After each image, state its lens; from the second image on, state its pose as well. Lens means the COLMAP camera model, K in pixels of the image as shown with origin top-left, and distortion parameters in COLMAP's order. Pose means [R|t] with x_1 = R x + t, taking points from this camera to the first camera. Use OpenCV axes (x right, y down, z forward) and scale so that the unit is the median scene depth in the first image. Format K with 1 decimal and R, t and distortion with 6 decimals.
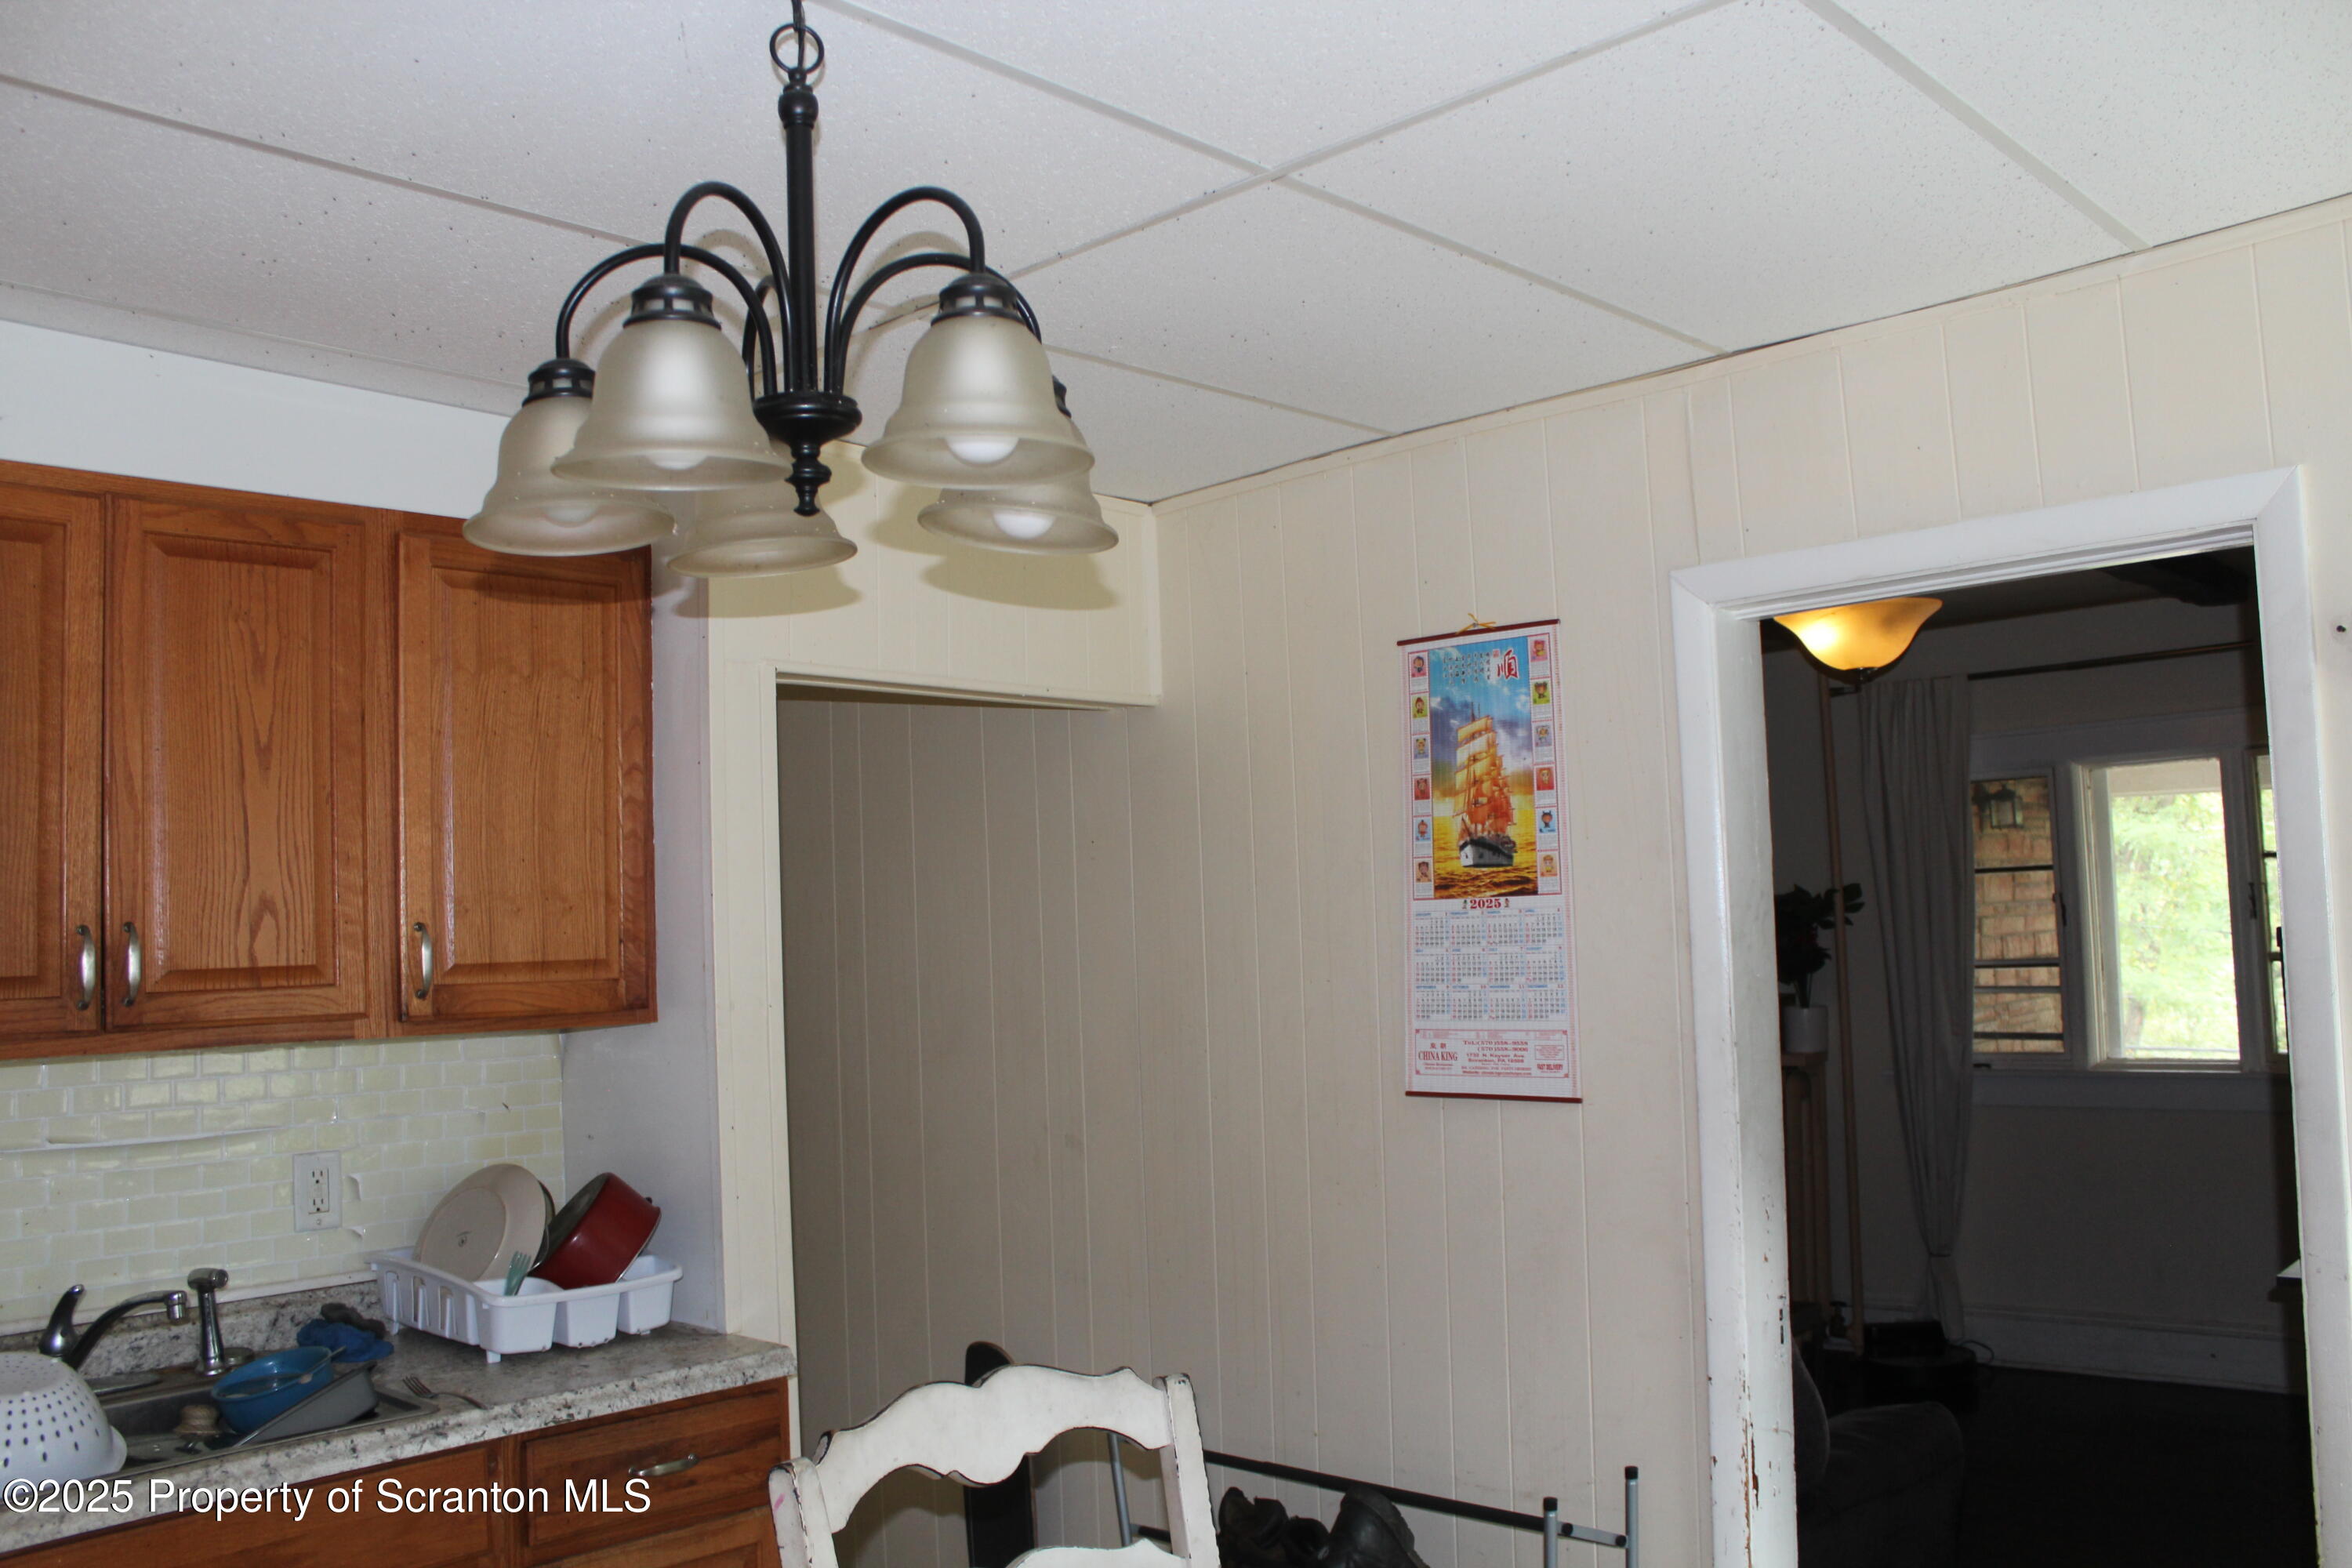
lens RADIAL K [[1951.9, 0, 1176.0], [0, 1951.9, 784.0], [0, 0, 1]] dist [-0.160692, 0.139785]
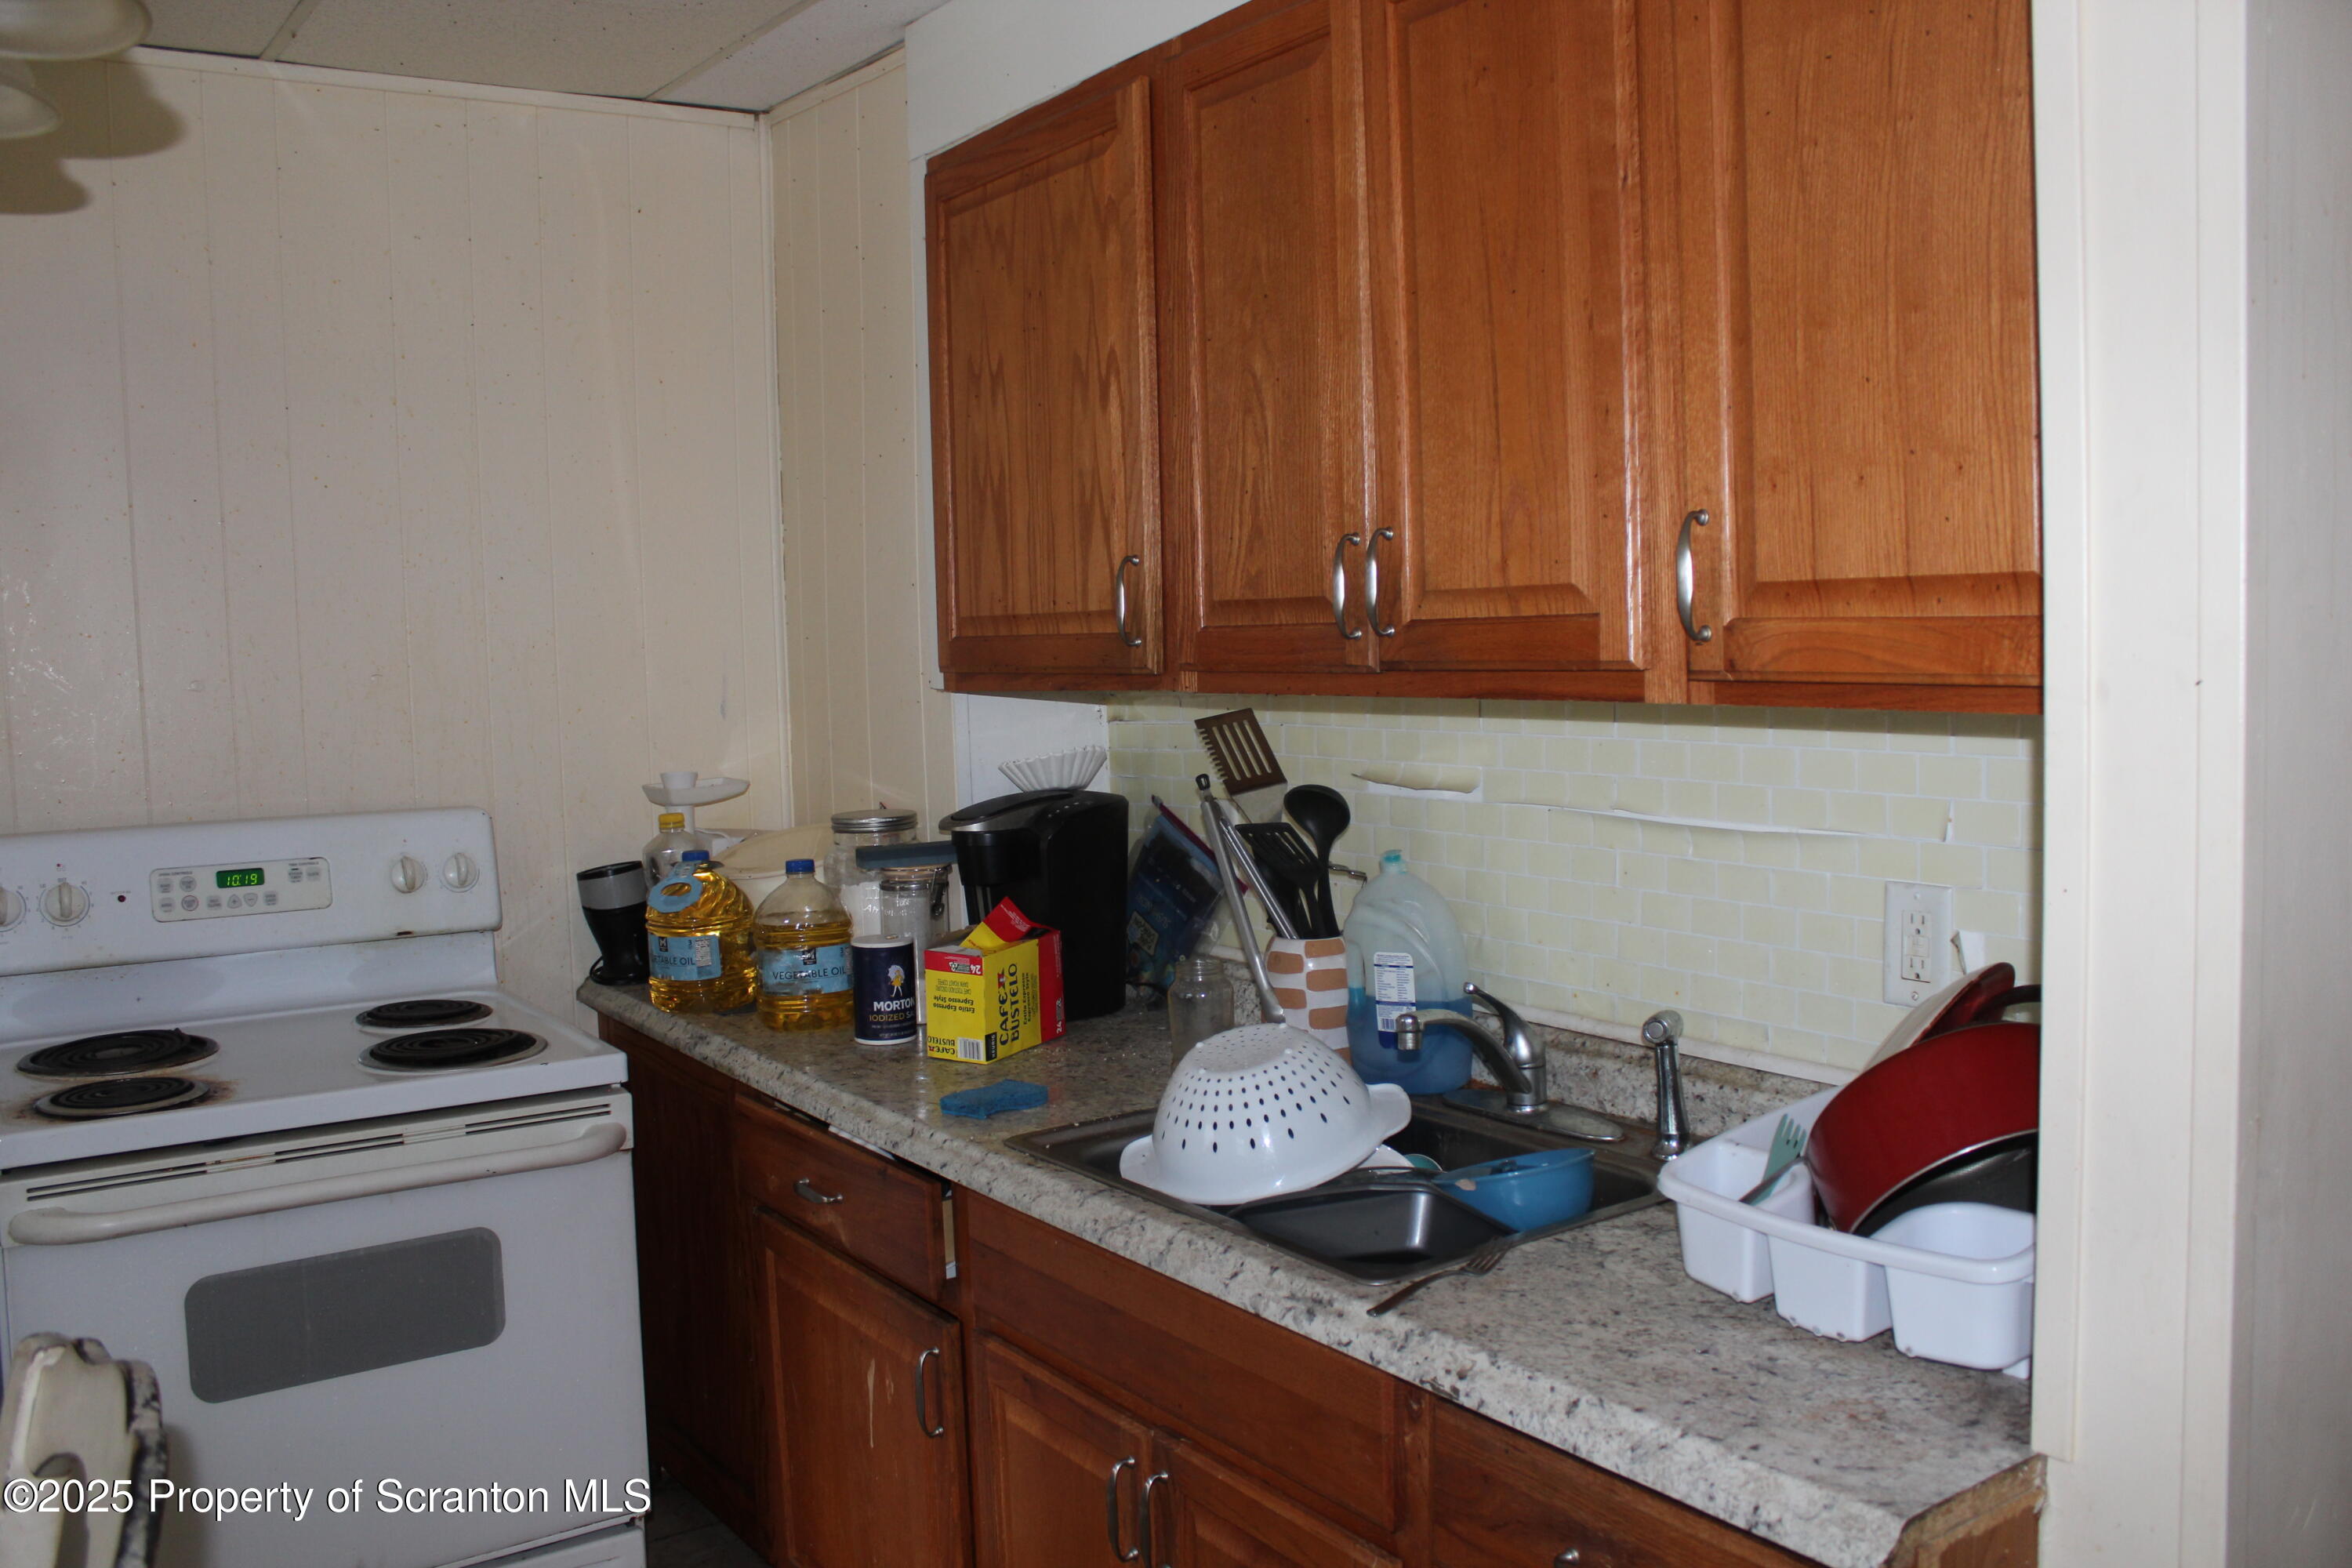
lens RADIAL K [[1951.9, 0, 1176.0], [0, 1951.9, 784.0], [0, 0, 1]] dist [-0.160692, 0.139785]
pose [[-0.229128, 0.117353, -0.966296, 0.203240], [0.107076, 0.989720, 0.094808, 0.078289], [0.967489, -0.081744, -0.239338, 0.932694]]
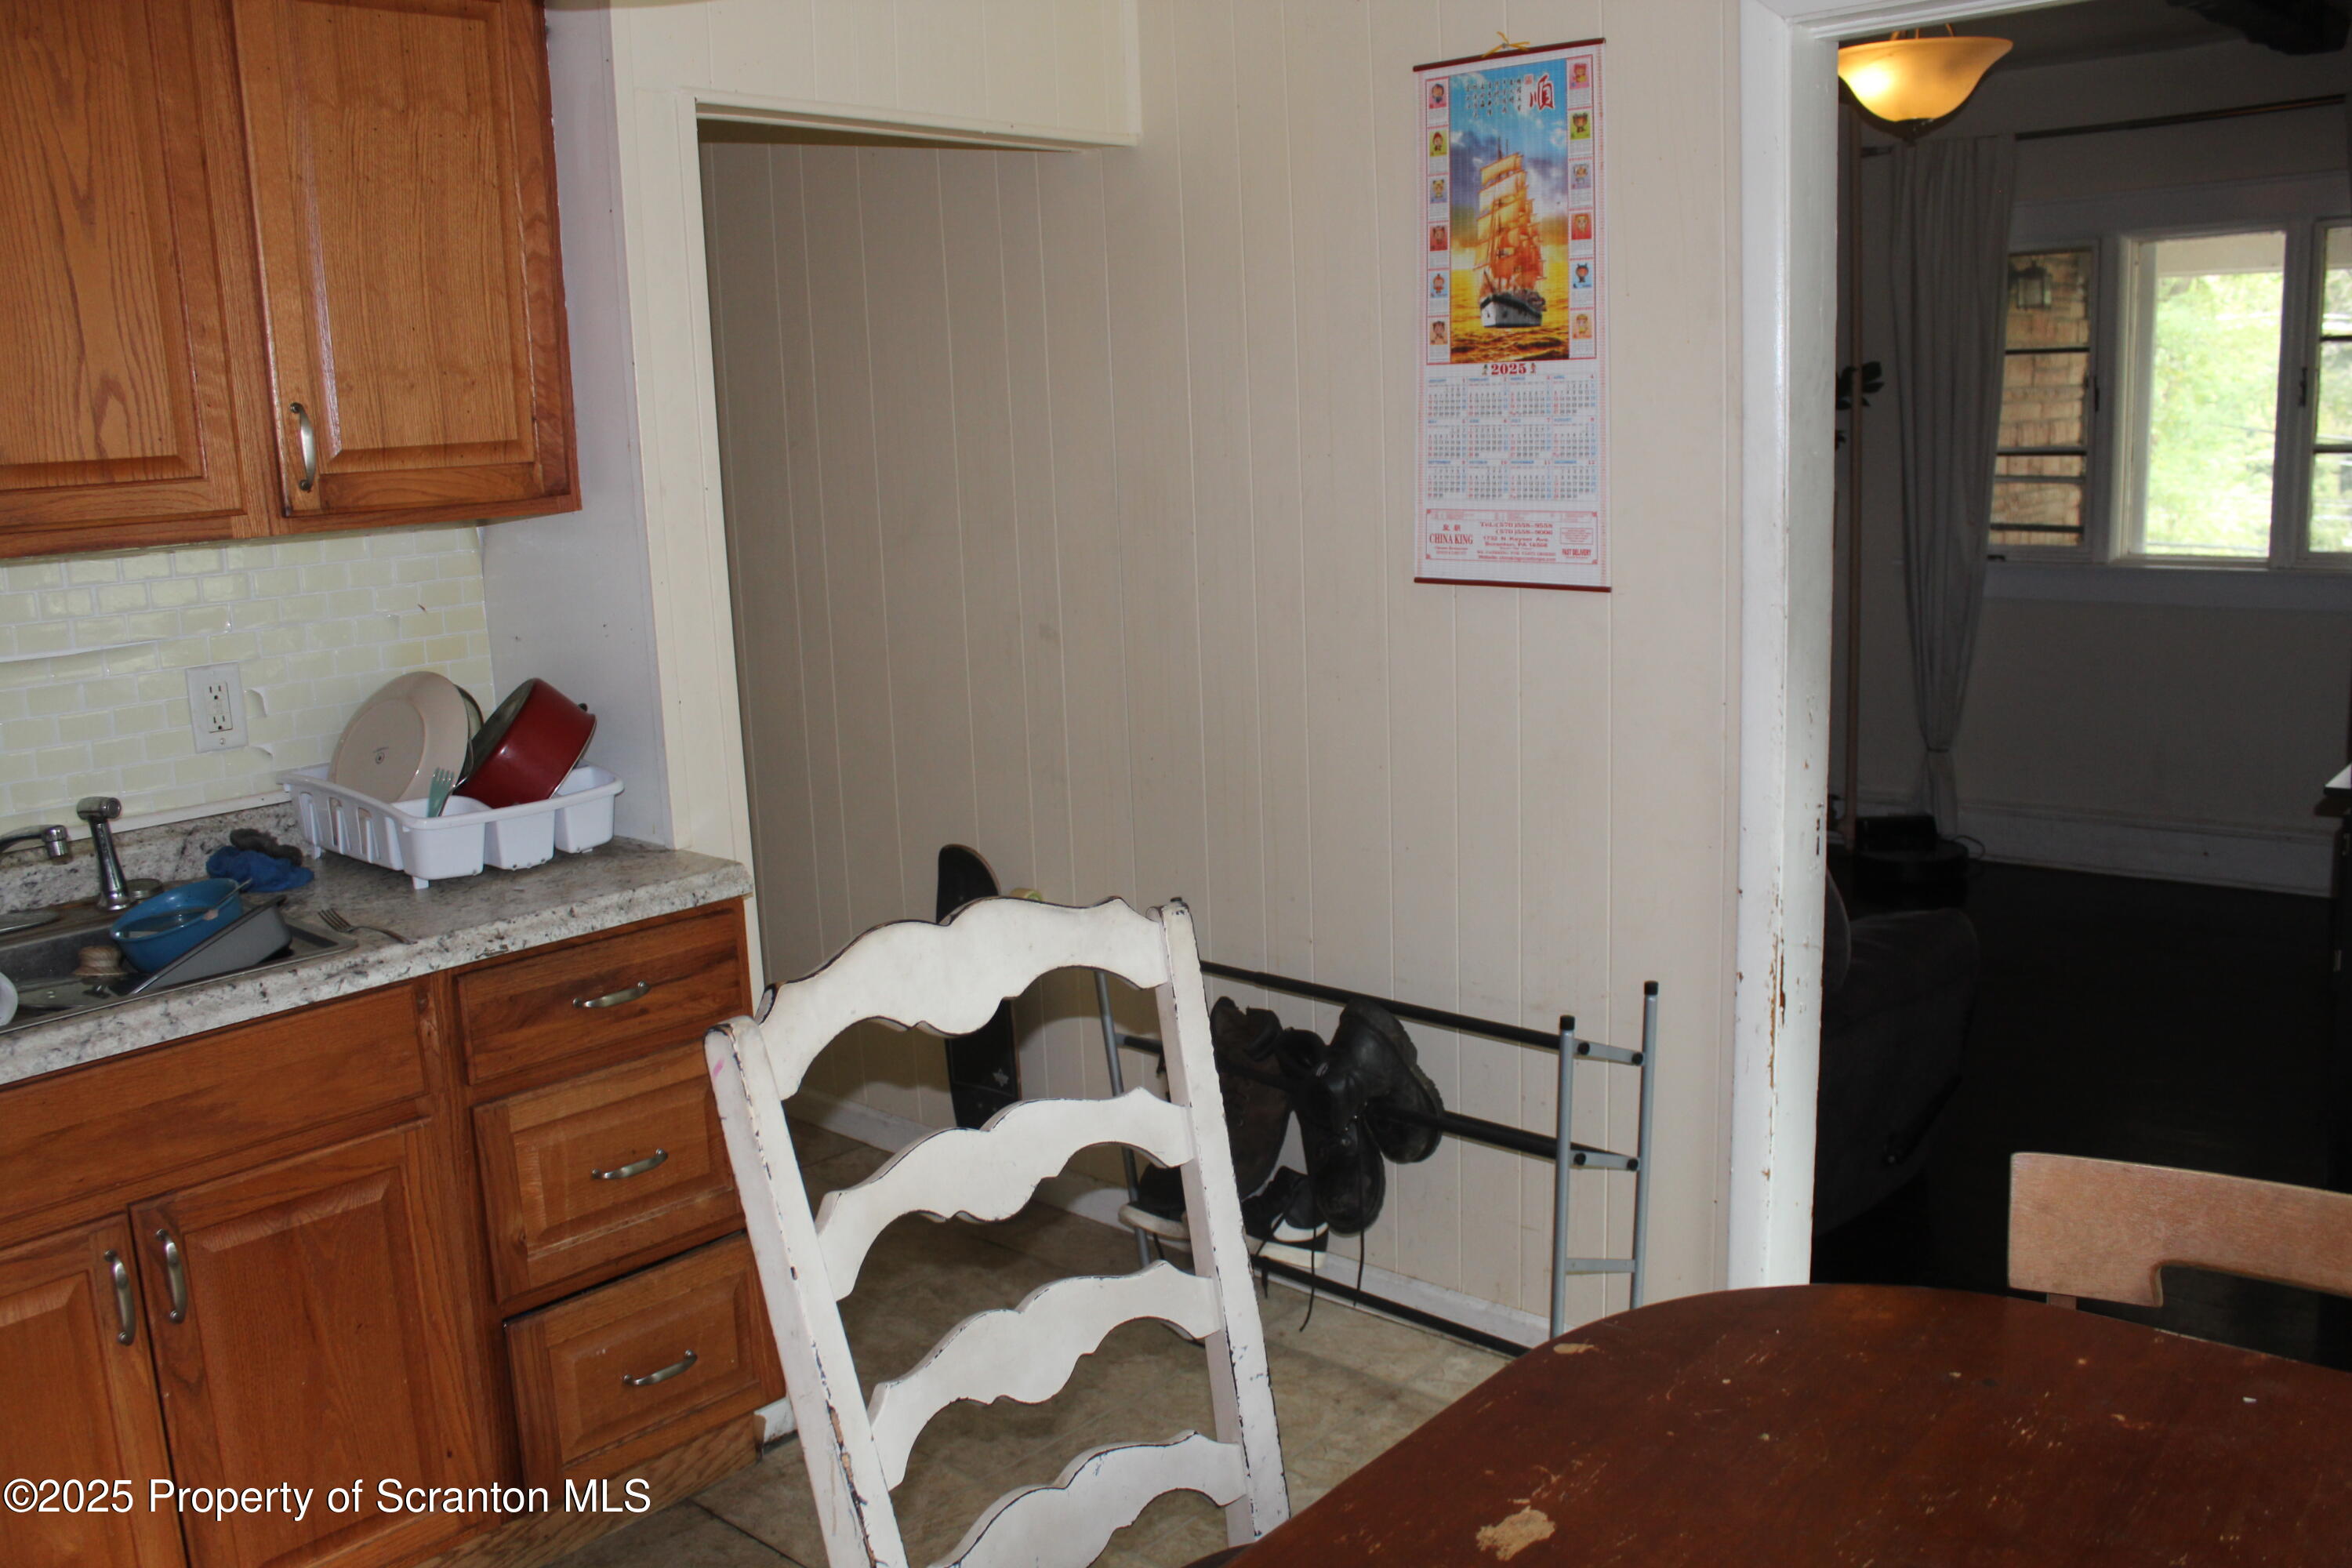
lens RADIAL K [[1951.9, 0, 1176.0], [0, 1951.9, 784.0], [0, 0, 1]] dist [-0.160692, 0.139785]
pose [[0.999884, -0.006393, 0.013804, -0.007415], [0.002567, 0.965301, 0.261125, 0.015472], [-0.014994, -0.261060, 0.965206, 0.110773]]
